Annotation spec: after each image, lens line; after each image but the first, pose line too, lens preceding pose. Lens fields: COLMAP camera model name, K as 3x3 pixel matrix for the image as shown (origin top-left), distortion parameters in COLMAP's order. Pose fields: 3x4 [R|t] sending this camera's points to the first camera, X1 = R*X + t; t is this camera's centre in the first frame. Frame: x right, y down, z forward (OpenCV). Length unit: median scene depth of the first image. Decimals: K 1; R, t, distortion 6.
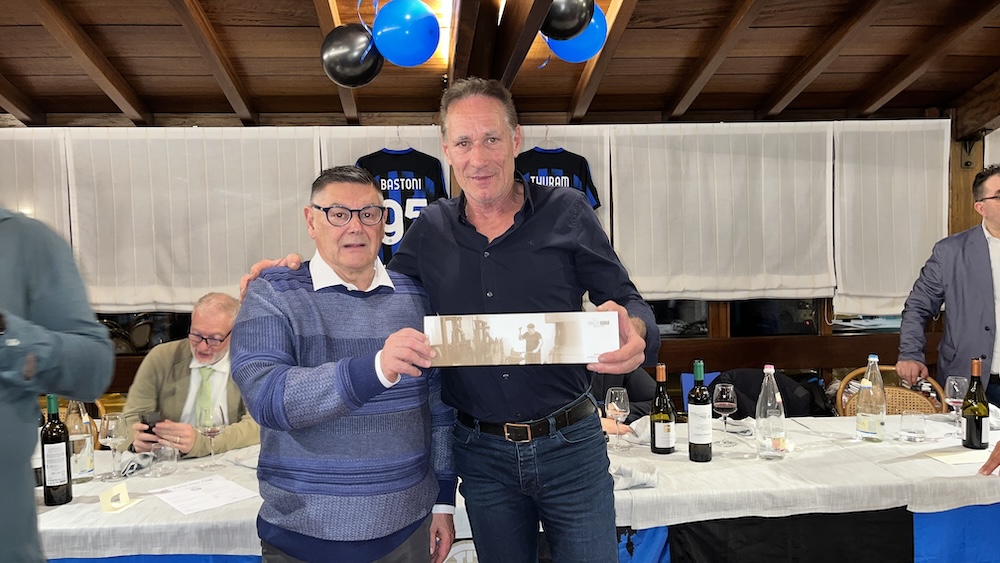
lens RADIAL K [[783.4, 0, 506.6], [0, 783.4, 280.7], [0, 0, 1]] dist [0.043890, -0.071906]
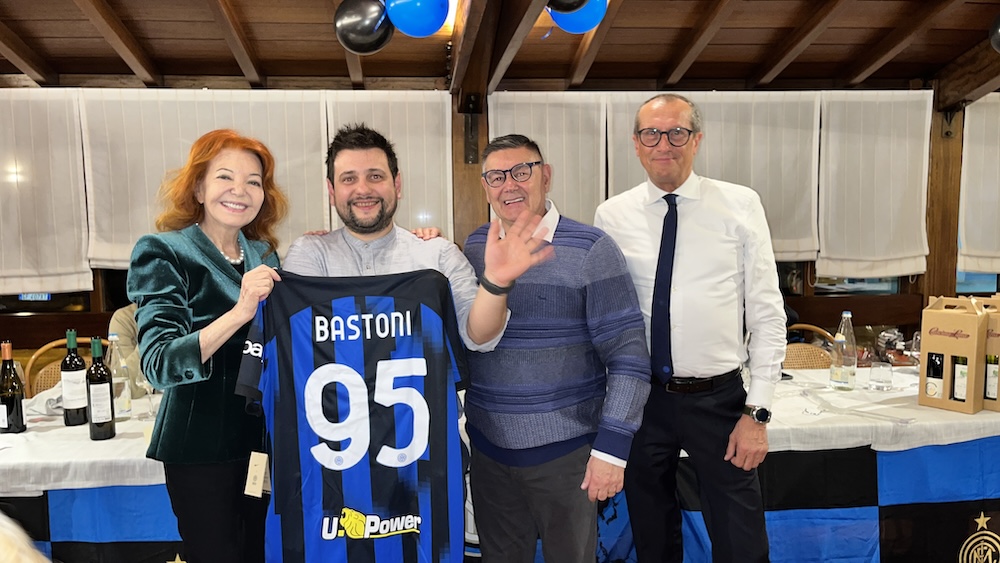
lens RADIAL K [[783.4, 0, 508.3], [0, 783.4, 286.7], [0, 0, 1]] dist [0.043890, -0.071906]
pose [[0.999849, 0.008274, 0.015307, -0.012226], [-0.009081, 0.998531, 0.053416, 0.003787], [-0.014843, -0.053547, 0.998455, -0.047918]]
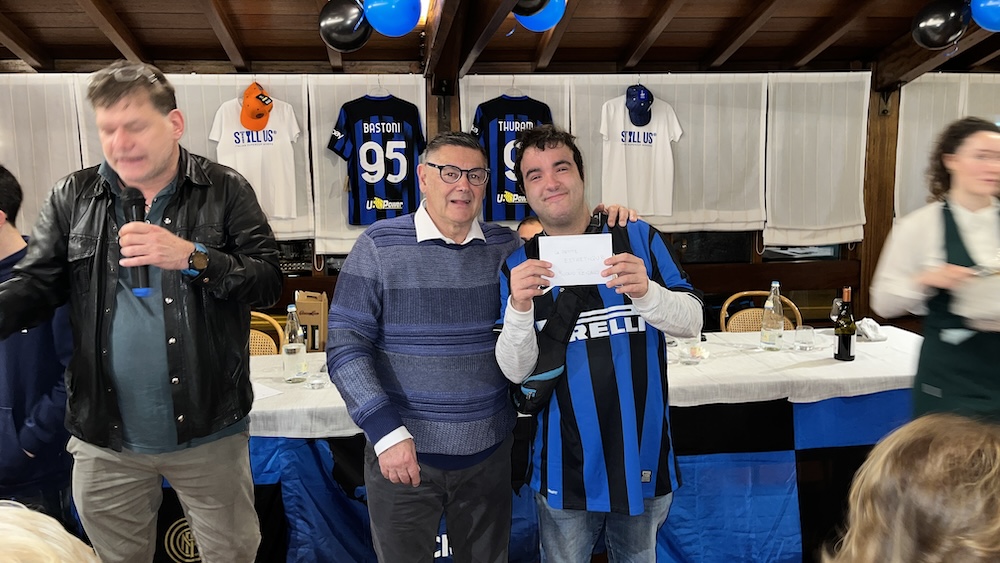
lens RADIAL K [[783.4, 0, 504.3], [0, 783.4, 270.9], [0, 0, 1]] dist [0.043890, -0.071906]
pose [[0.999160, 0.000227, 0.040987, -0.007191], [-0.003710, 0.996379, 0.084937, -0.016357], [-0.040819, -0.085018, 0.995543, -0.132949]]
